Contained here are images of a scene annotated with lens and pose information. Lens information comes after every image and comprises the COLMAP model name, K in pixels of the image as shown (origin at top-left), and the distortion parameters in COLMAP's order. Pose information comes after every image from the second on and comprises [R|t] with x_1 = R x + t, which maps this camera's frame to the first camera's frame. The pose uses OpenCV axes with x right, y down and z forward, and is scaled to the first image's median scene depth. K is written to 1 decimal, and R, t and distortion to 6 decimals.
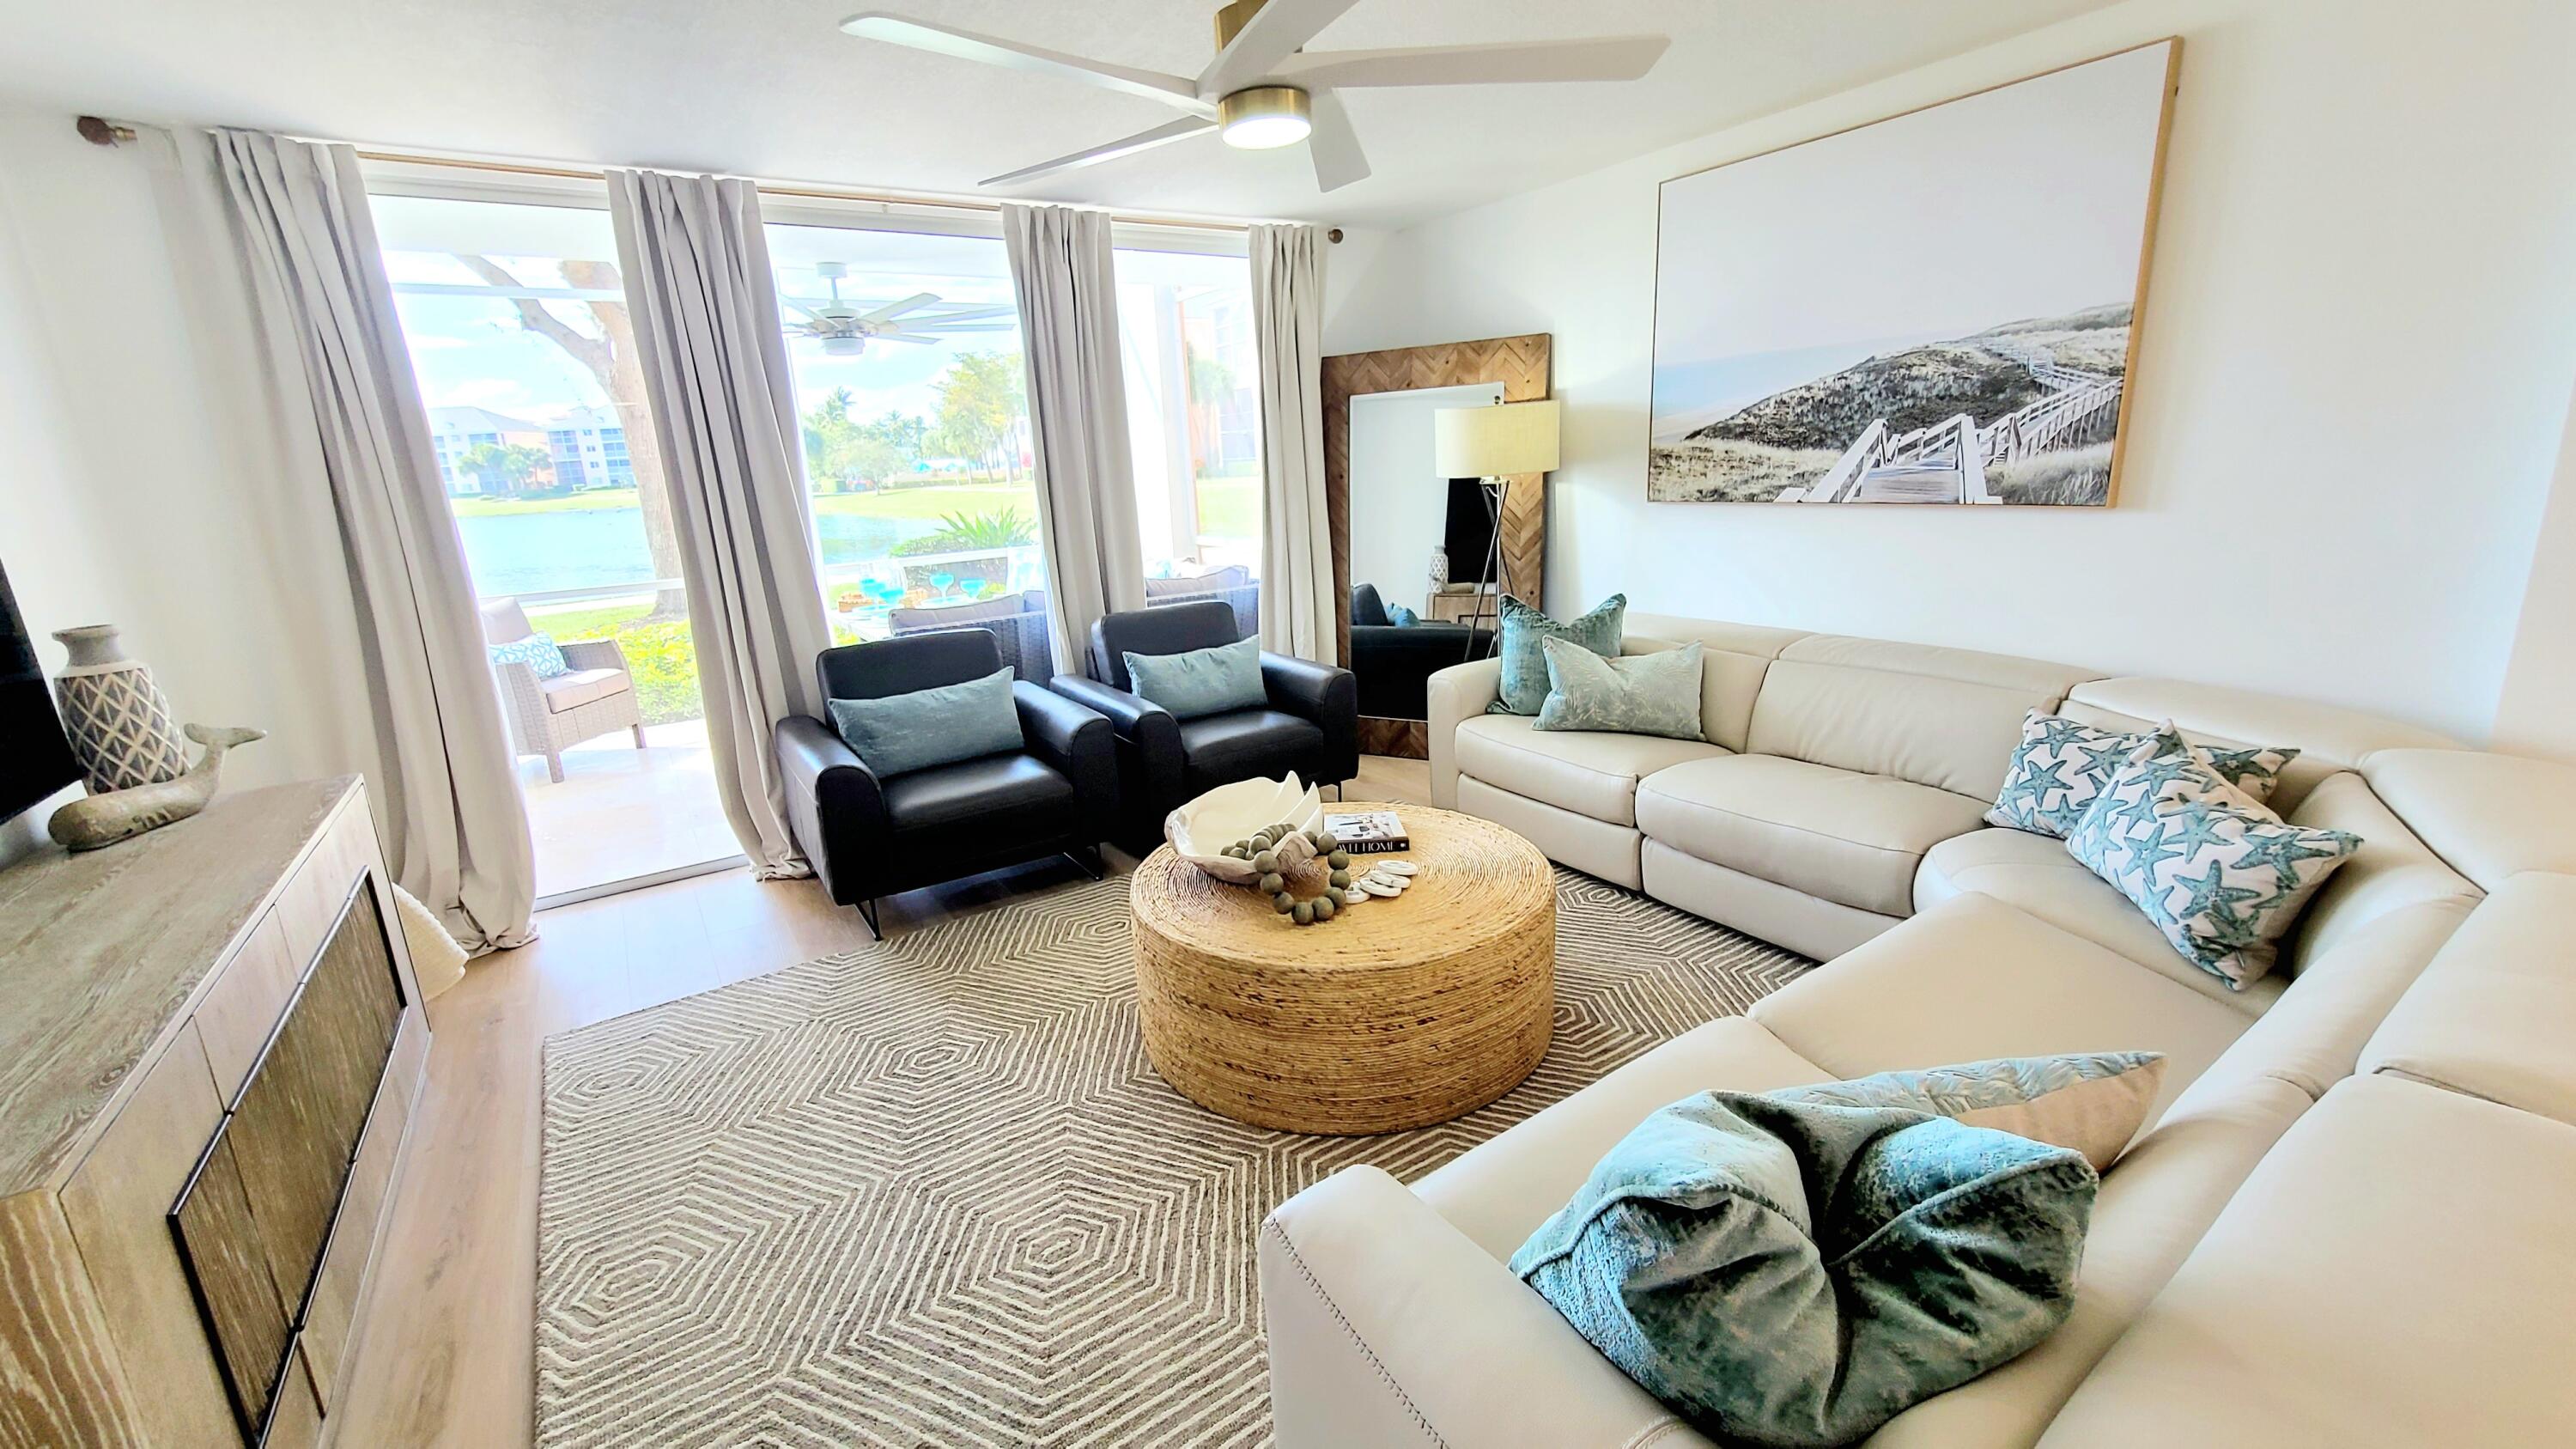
lens RADIAL K [[1050.3, 0, 1283.9], [0, 1050.3, 730.3], [0, 0, 1]] dist [-0.002479, -0.000357]
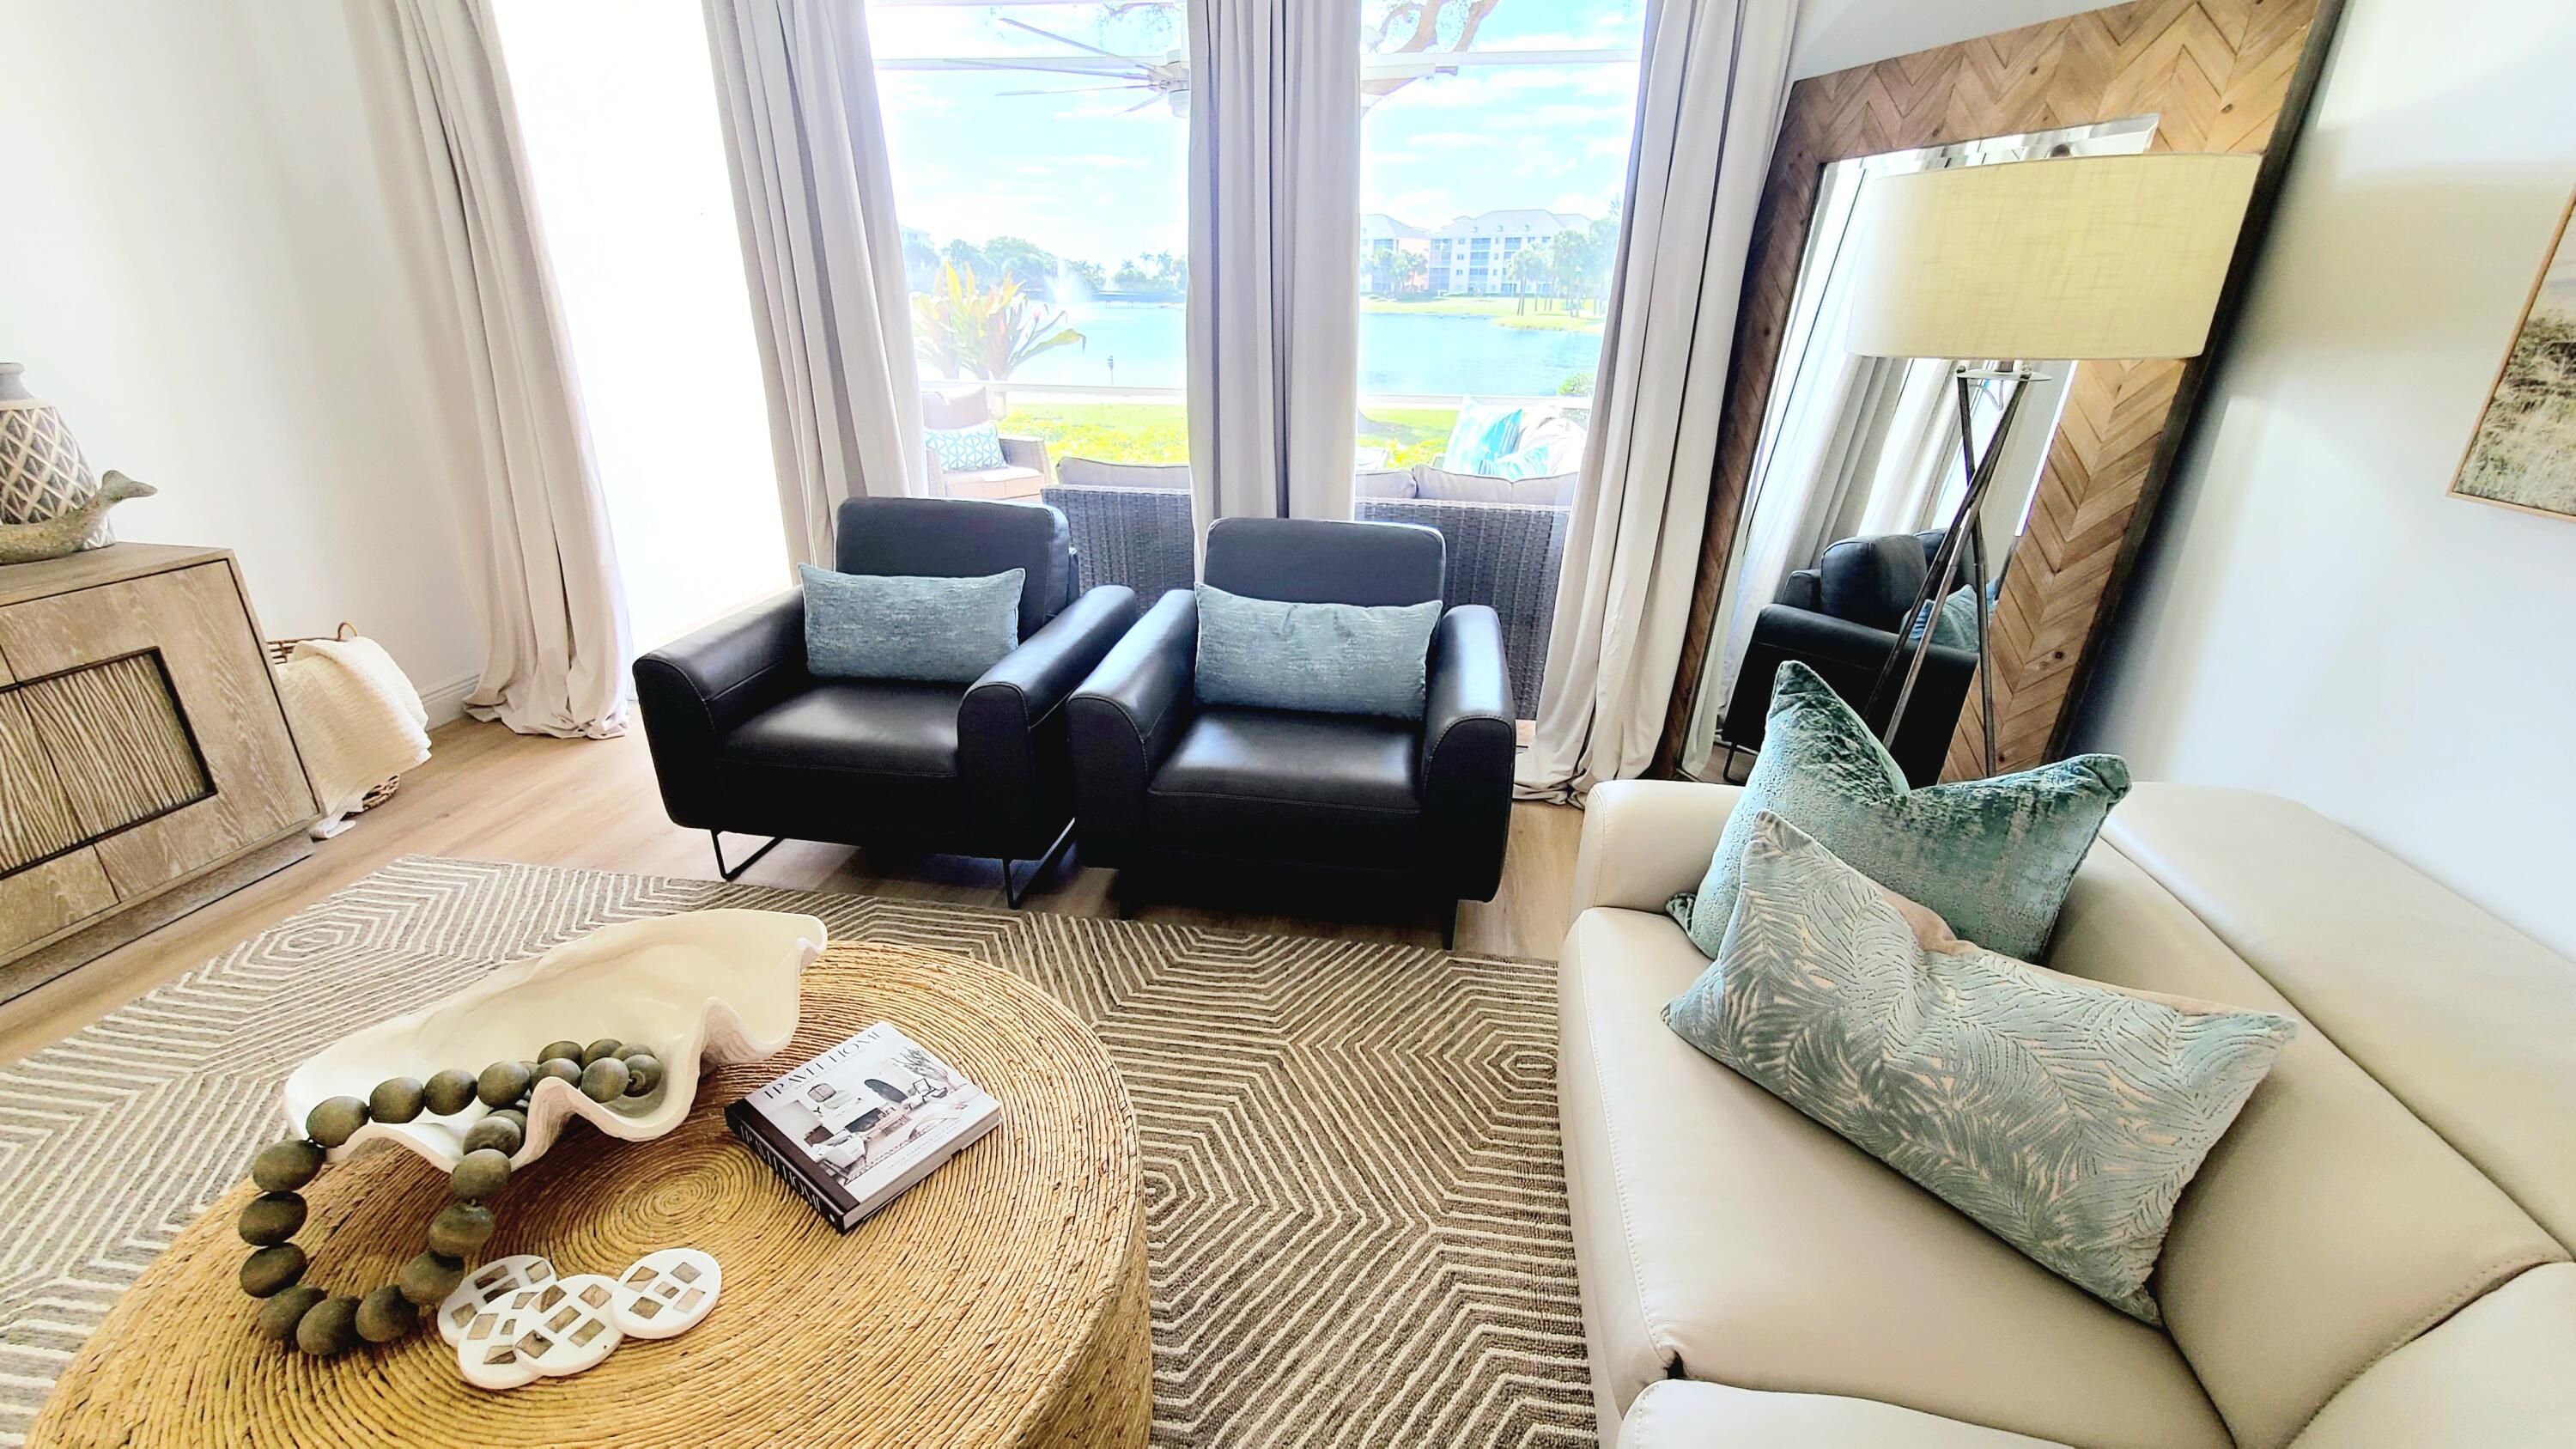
lens RADIAL K [[1045.4, 0, 1283.8], [0, 1045.4, 732.6], [0, 0, 1]] dist [-0.004785, 0.002445]
pose [[0.741598, 0.313974, -0.592835, 0.379823], [-0.219107, 0.948613, 0.228311, -0.185833], [0.634055, -0.039421, 0.772283, 0.687258]]
